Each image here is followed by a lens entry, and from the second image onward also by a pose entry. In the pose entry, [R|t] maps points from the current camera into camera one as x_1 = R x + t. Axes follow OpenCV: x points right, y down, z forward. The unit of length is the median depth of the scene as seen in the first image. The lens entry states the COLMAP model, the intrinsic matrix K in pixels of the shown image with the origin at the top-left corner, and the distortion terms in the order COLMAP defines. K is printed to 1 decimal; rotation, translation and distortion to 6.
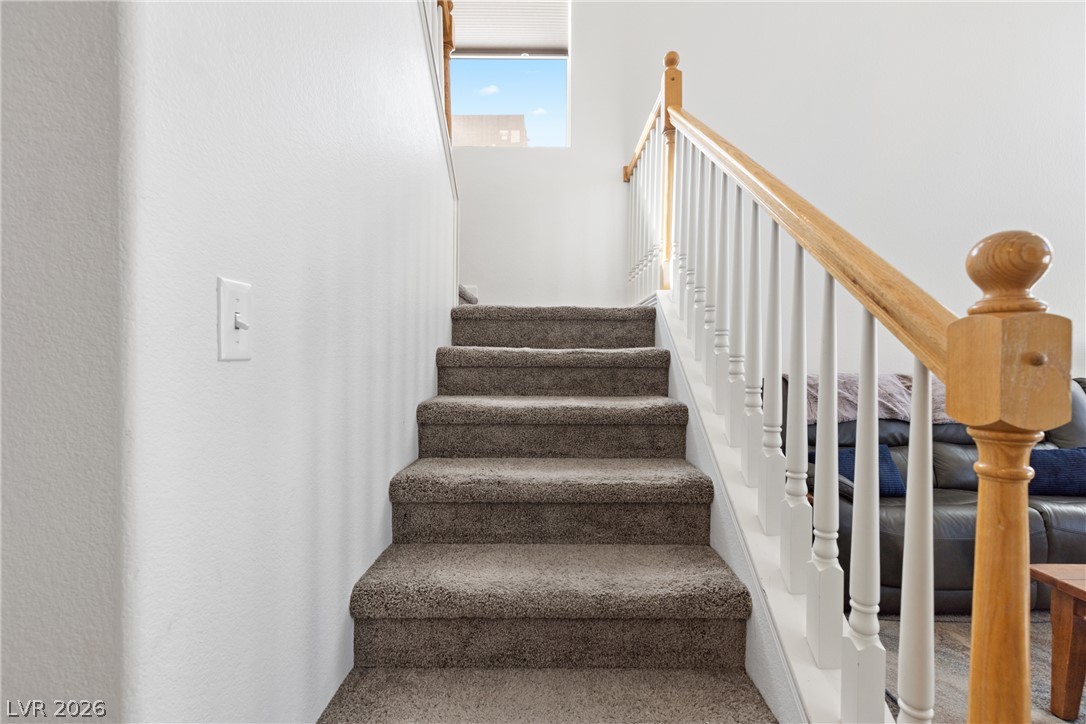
lens RADIAL K [[489.0, 0, 546.1], [0, 489.0, 369.5], [0, 0, 1]] dist [0.002681, -0.000186]
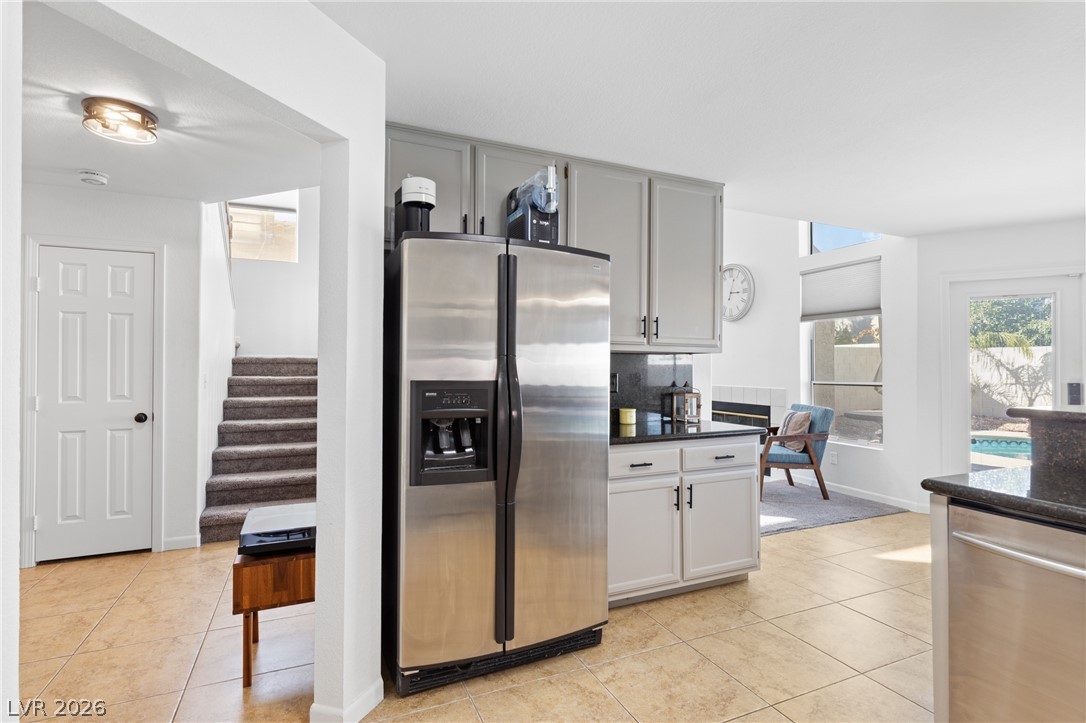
lens RADIAL K [[531.6, 0, 543.0], [0, 531.6, 361.5], [0, 0, 1]] dist [-0.000144, -0.000046]
pose [[0.911612, -0.002081, 0.411046, 0.102168], [0.010273, 0.999790, -0.017723, -0.054973], [-0.410923, 0.020379, 0.911442, -1.797907]]
